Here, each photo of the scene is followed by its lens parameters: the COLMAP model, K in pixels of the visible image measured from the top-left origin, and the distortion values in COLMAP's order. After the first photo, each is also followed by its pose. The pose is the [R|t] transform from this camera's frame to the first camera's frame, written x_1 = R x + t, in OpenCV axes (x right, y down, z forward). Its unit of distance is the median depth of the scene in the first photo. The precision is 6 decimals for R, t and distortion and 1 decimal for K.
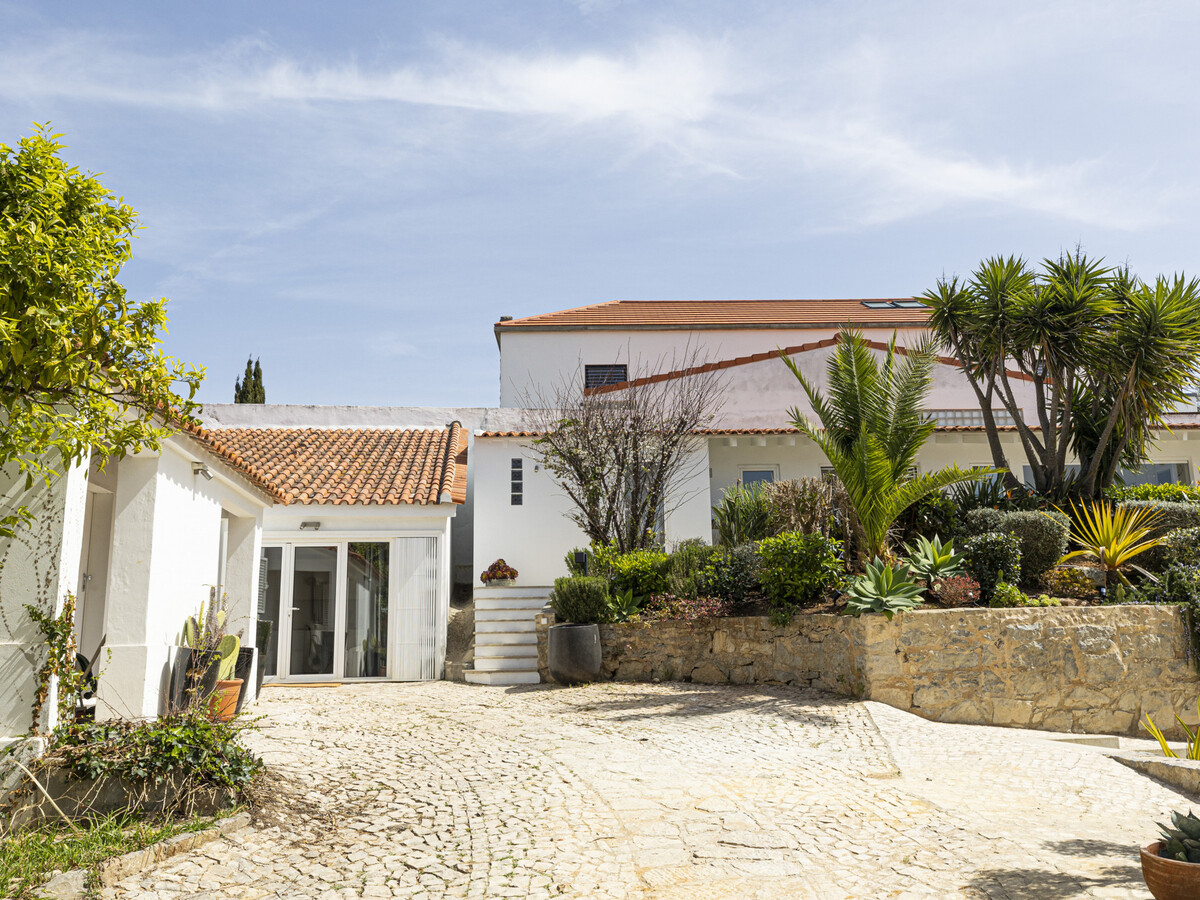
lens RADIAL K [[990.6, 0, 600.0], [0, 990.6, 450.0], [0, 0, 1]] dist [-0.000827, -0.003522]
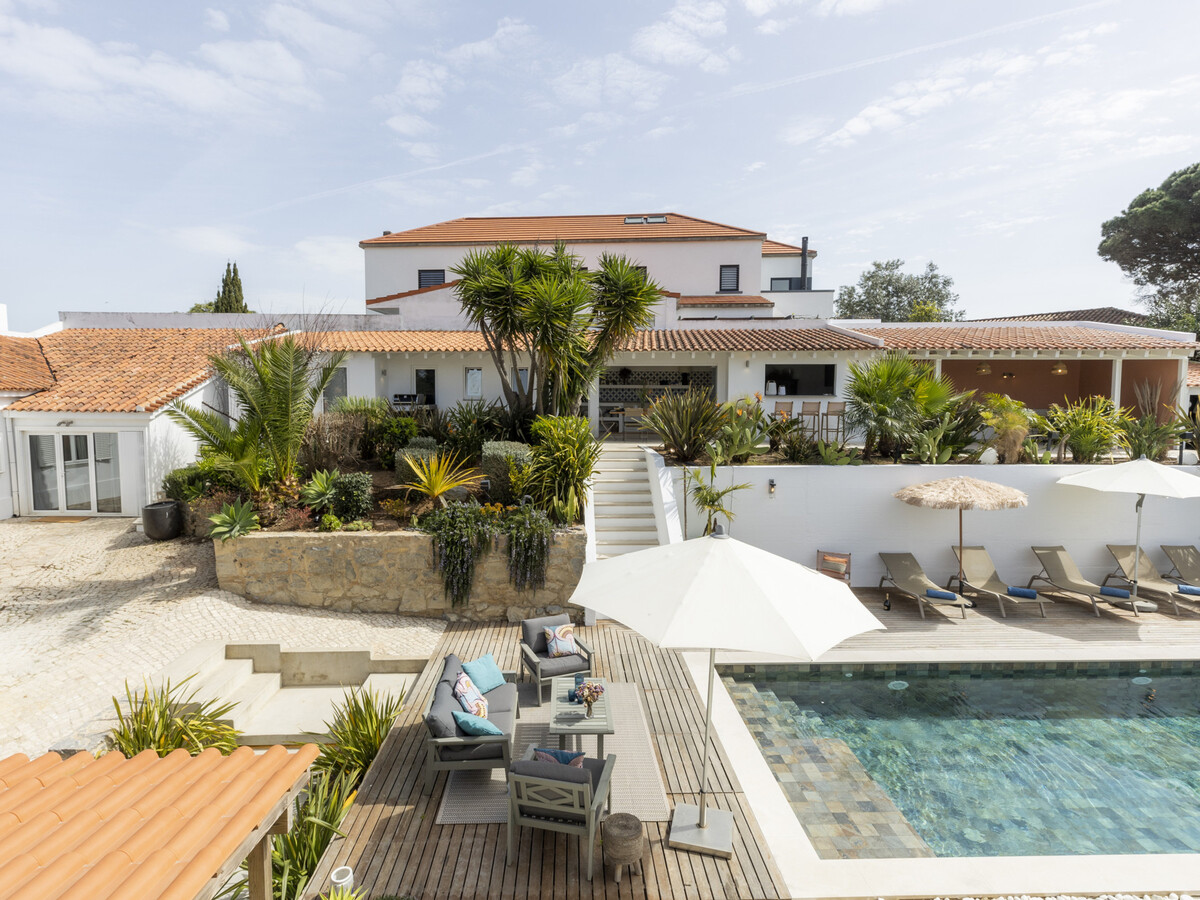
lens RADIAL K [[598.6, 0, 570.7], [0, 598.6, 442.3], [0, 0, 1]] dist [0.002929, 0.001097]
pose [[0.993282, 0.033061, -0.110900, 0.900295], [-0.001235, 0.961295, 0.275517, -0.233949], [0.115716, -0.273529, 0.954878, 0.194629]]
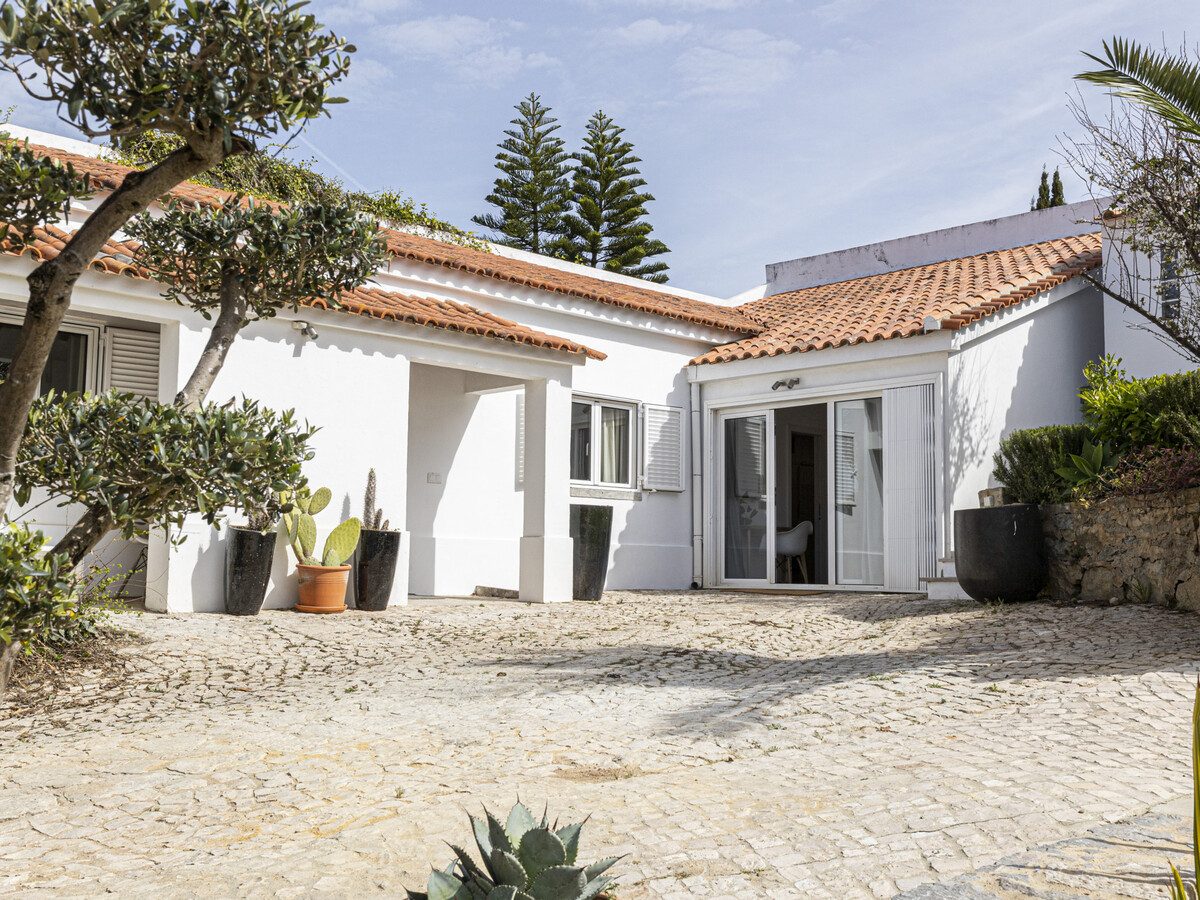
lens RADIAL K [[1253.4, 0, 600.0], [0, 1253.4, 450.0], [0, 0, 1]] dist [0.000940, -0.001508]
pose [[0.605800, -0.051926, -0.793920, 0.523264], [0.135834, 0.989968, 0.038900, 0.096043], [0.783936, -0.131407, 0.606776, 0.419553]]
